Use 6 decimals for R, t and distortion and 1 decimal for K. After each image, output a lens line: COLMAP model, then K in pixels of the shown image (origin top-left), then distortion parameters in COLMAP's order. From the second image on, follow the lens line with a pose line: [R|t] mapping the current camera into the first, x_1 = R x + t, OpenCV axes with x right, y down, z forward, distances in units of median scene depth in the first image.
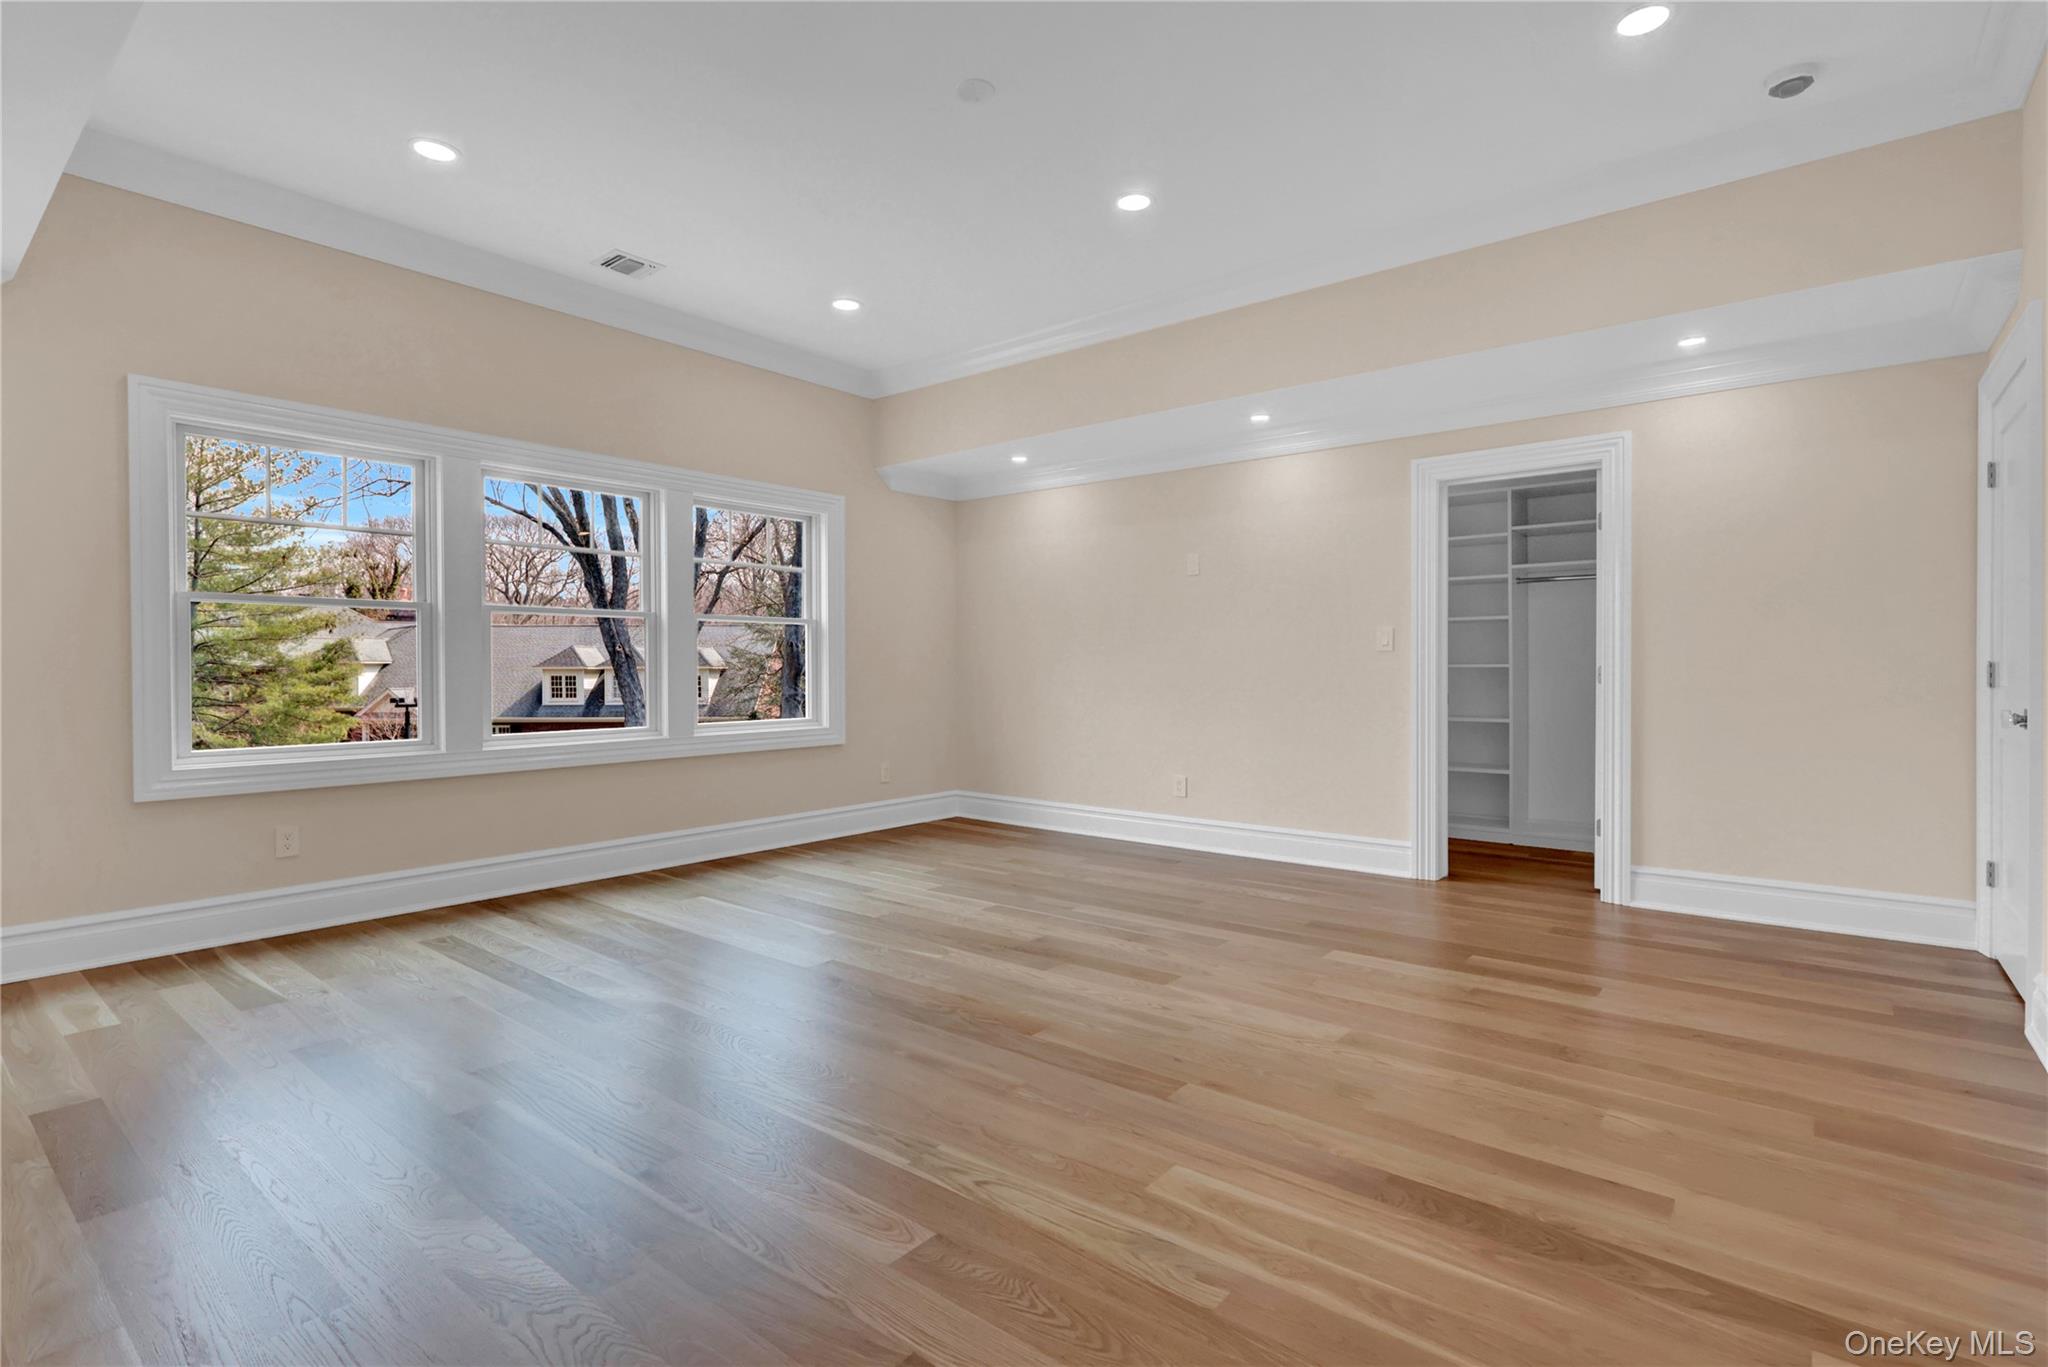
lens RADIAL K [[950.6, 0, 1019.1], [0, 950.6, 677.5], [0, 0, 1]] dist [-0.000416, -0.000550]
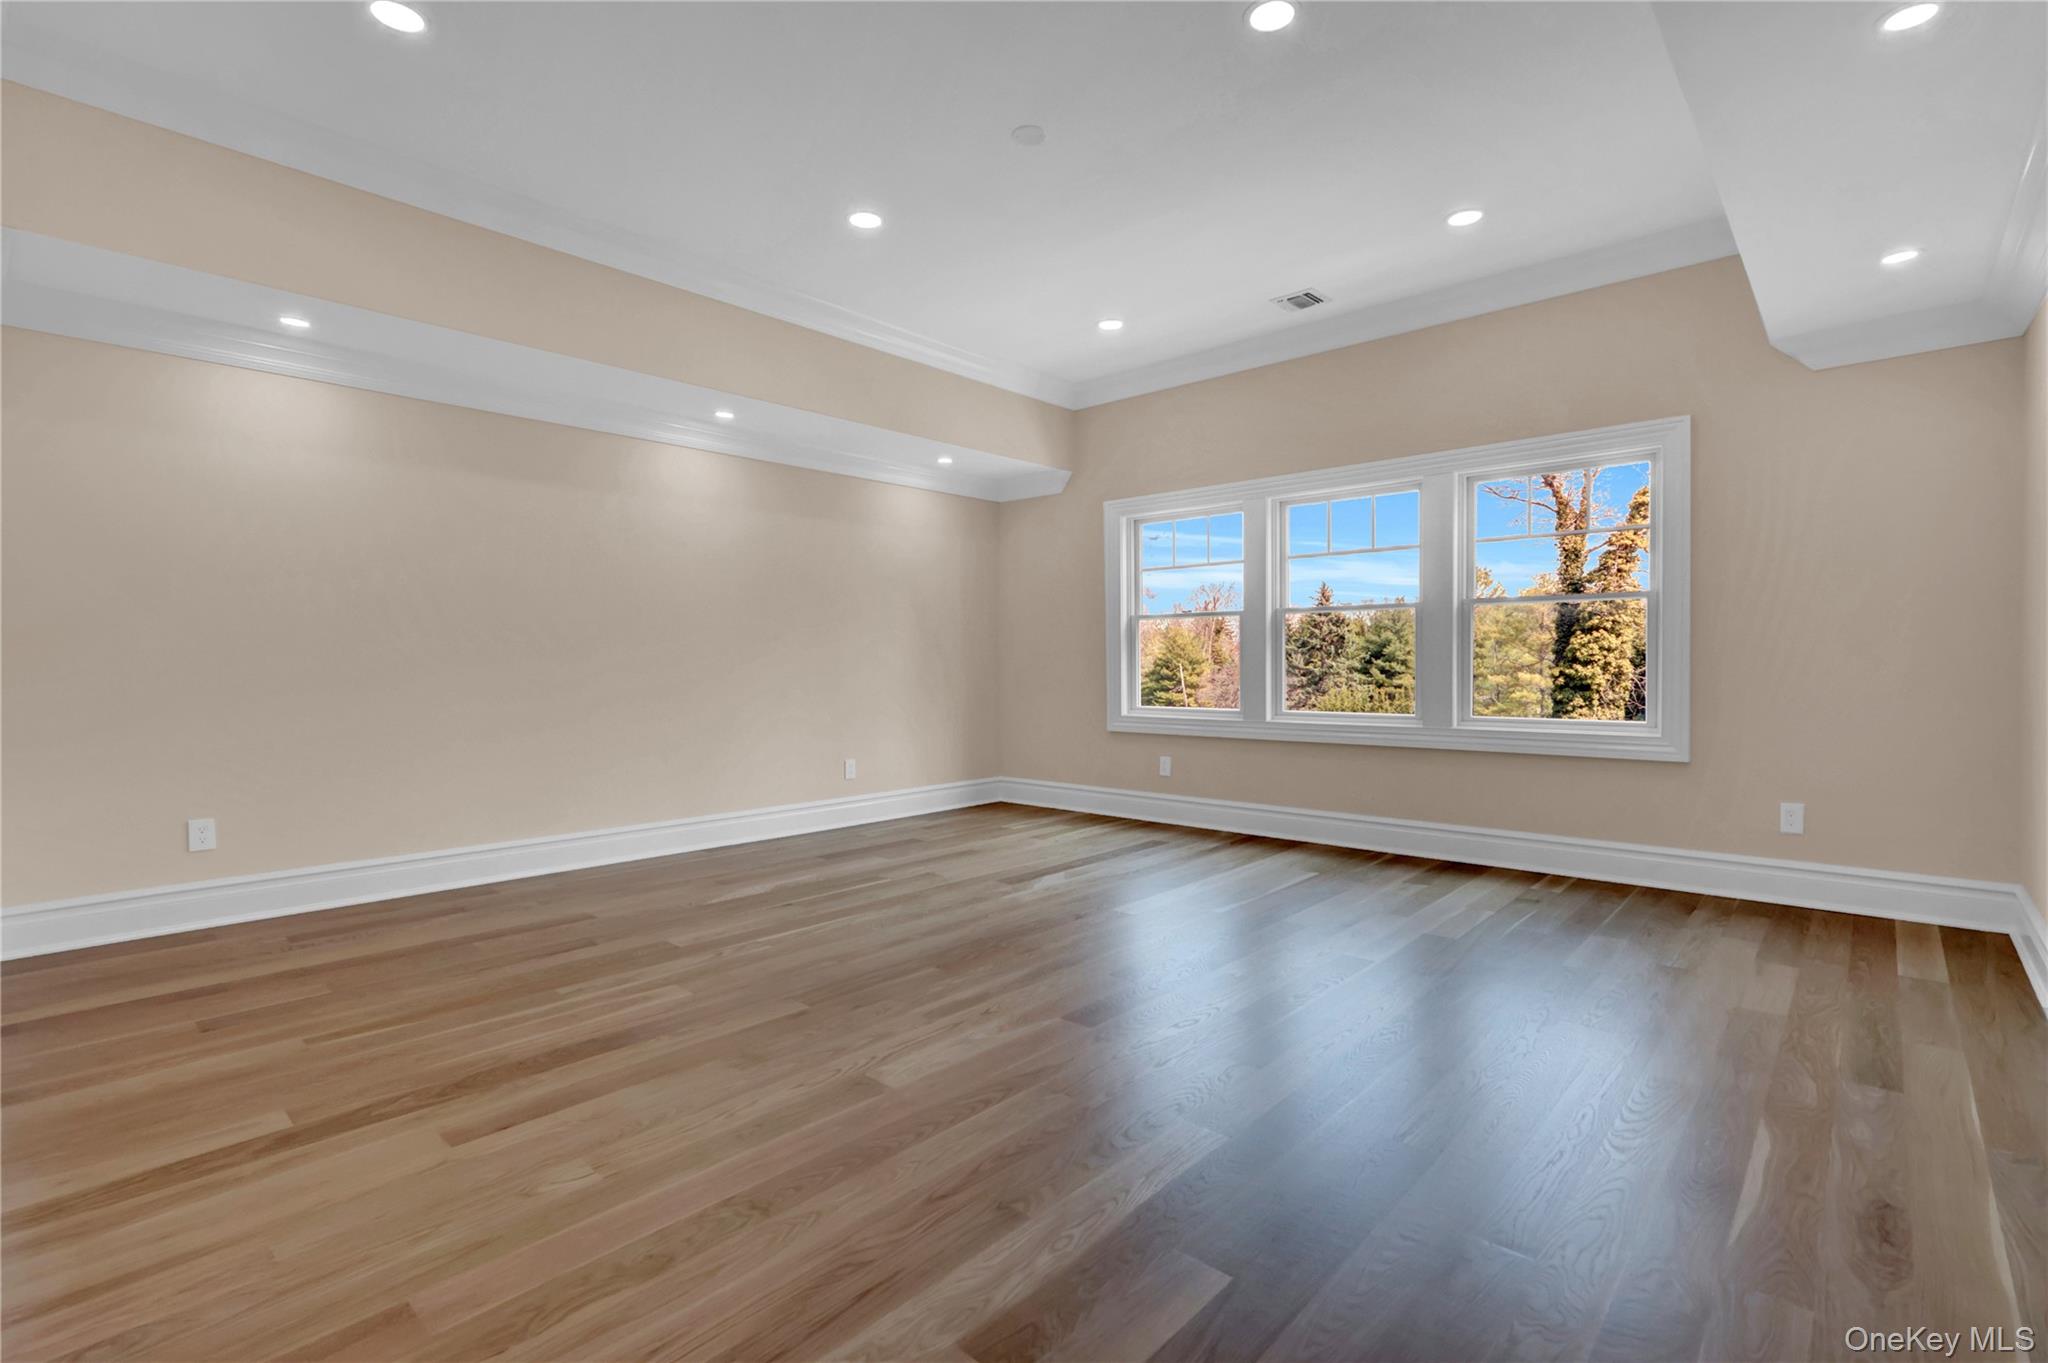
lens RADIAL K [[950.6, 0, 1011.1], [0, 950.6, 670.8], [0, 0, 1]] dist [-0.000416, -0.000550]
pose [[-0.052777, 0.007927, -0.998575, 1.573953], [-0.010309, 0.999911, 0.008483, -0.003152], [0.998553, 0.010742, -0.052690, 1.534860]]
